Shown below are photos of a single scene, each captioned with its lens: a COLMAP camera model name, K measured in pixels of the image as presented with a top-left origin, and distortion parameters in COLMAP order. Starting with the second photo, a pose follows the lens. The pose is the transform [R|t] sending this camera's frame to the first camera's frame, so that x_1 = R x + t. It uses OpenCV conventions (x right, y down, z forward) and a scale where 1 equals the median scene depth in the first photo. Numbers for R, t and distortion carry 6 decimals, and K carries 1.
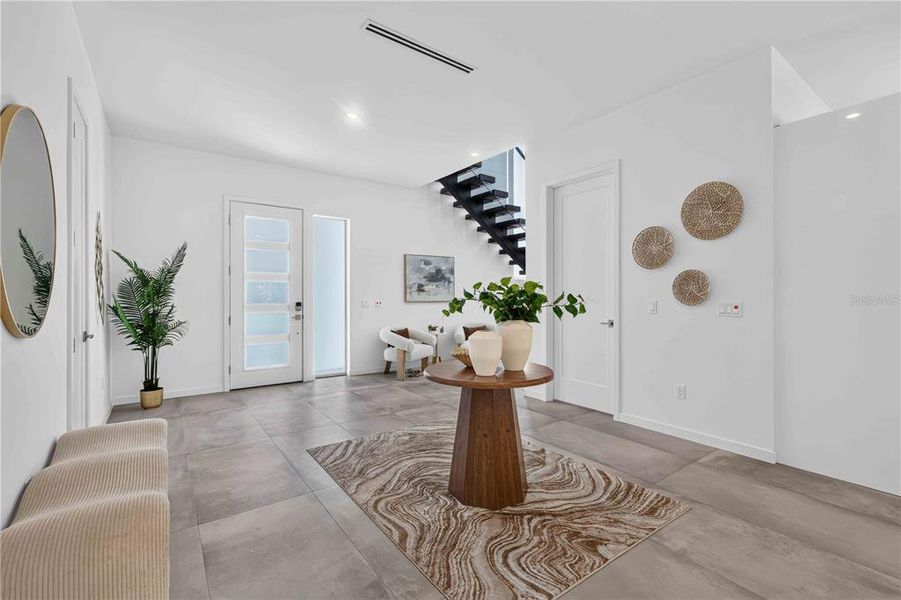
lens RADIAL K [[403.9, 0, 452.4], [0, 403.9, 297.4], [0, 0, 1]] dist [-0.000550, -0.000129]
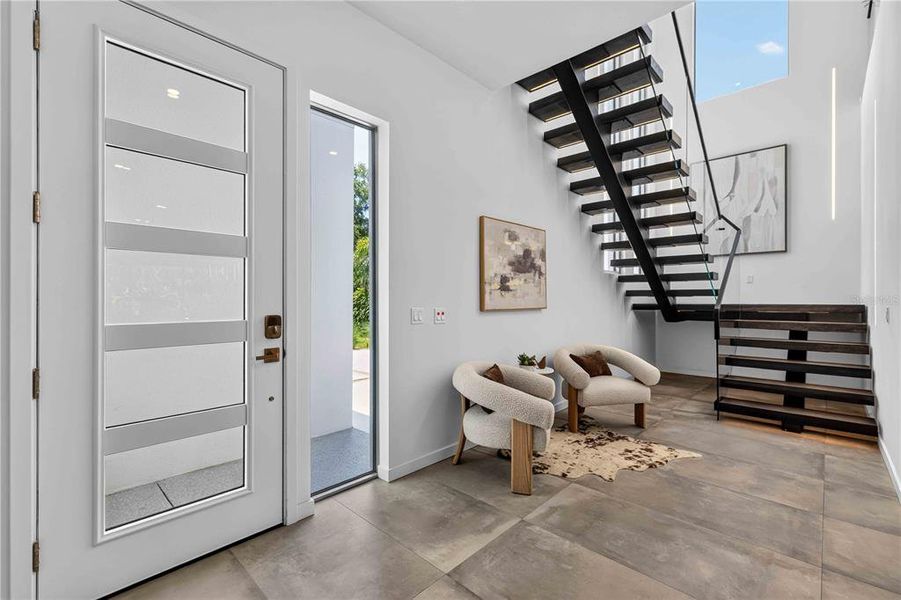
lens RADIAL K [[403.9, 0, 455.5], [0, 403.9, 301.8], [0, 0, 1]] dist [-0.000550, -0.000129]
pose [[0.982204, -0.006360, 0.187709, -0.241626], [0.007511, 0.999957, -0.005421, 0.002377], [-0.187667, 0.006735, 0.982210, 0.510085]]
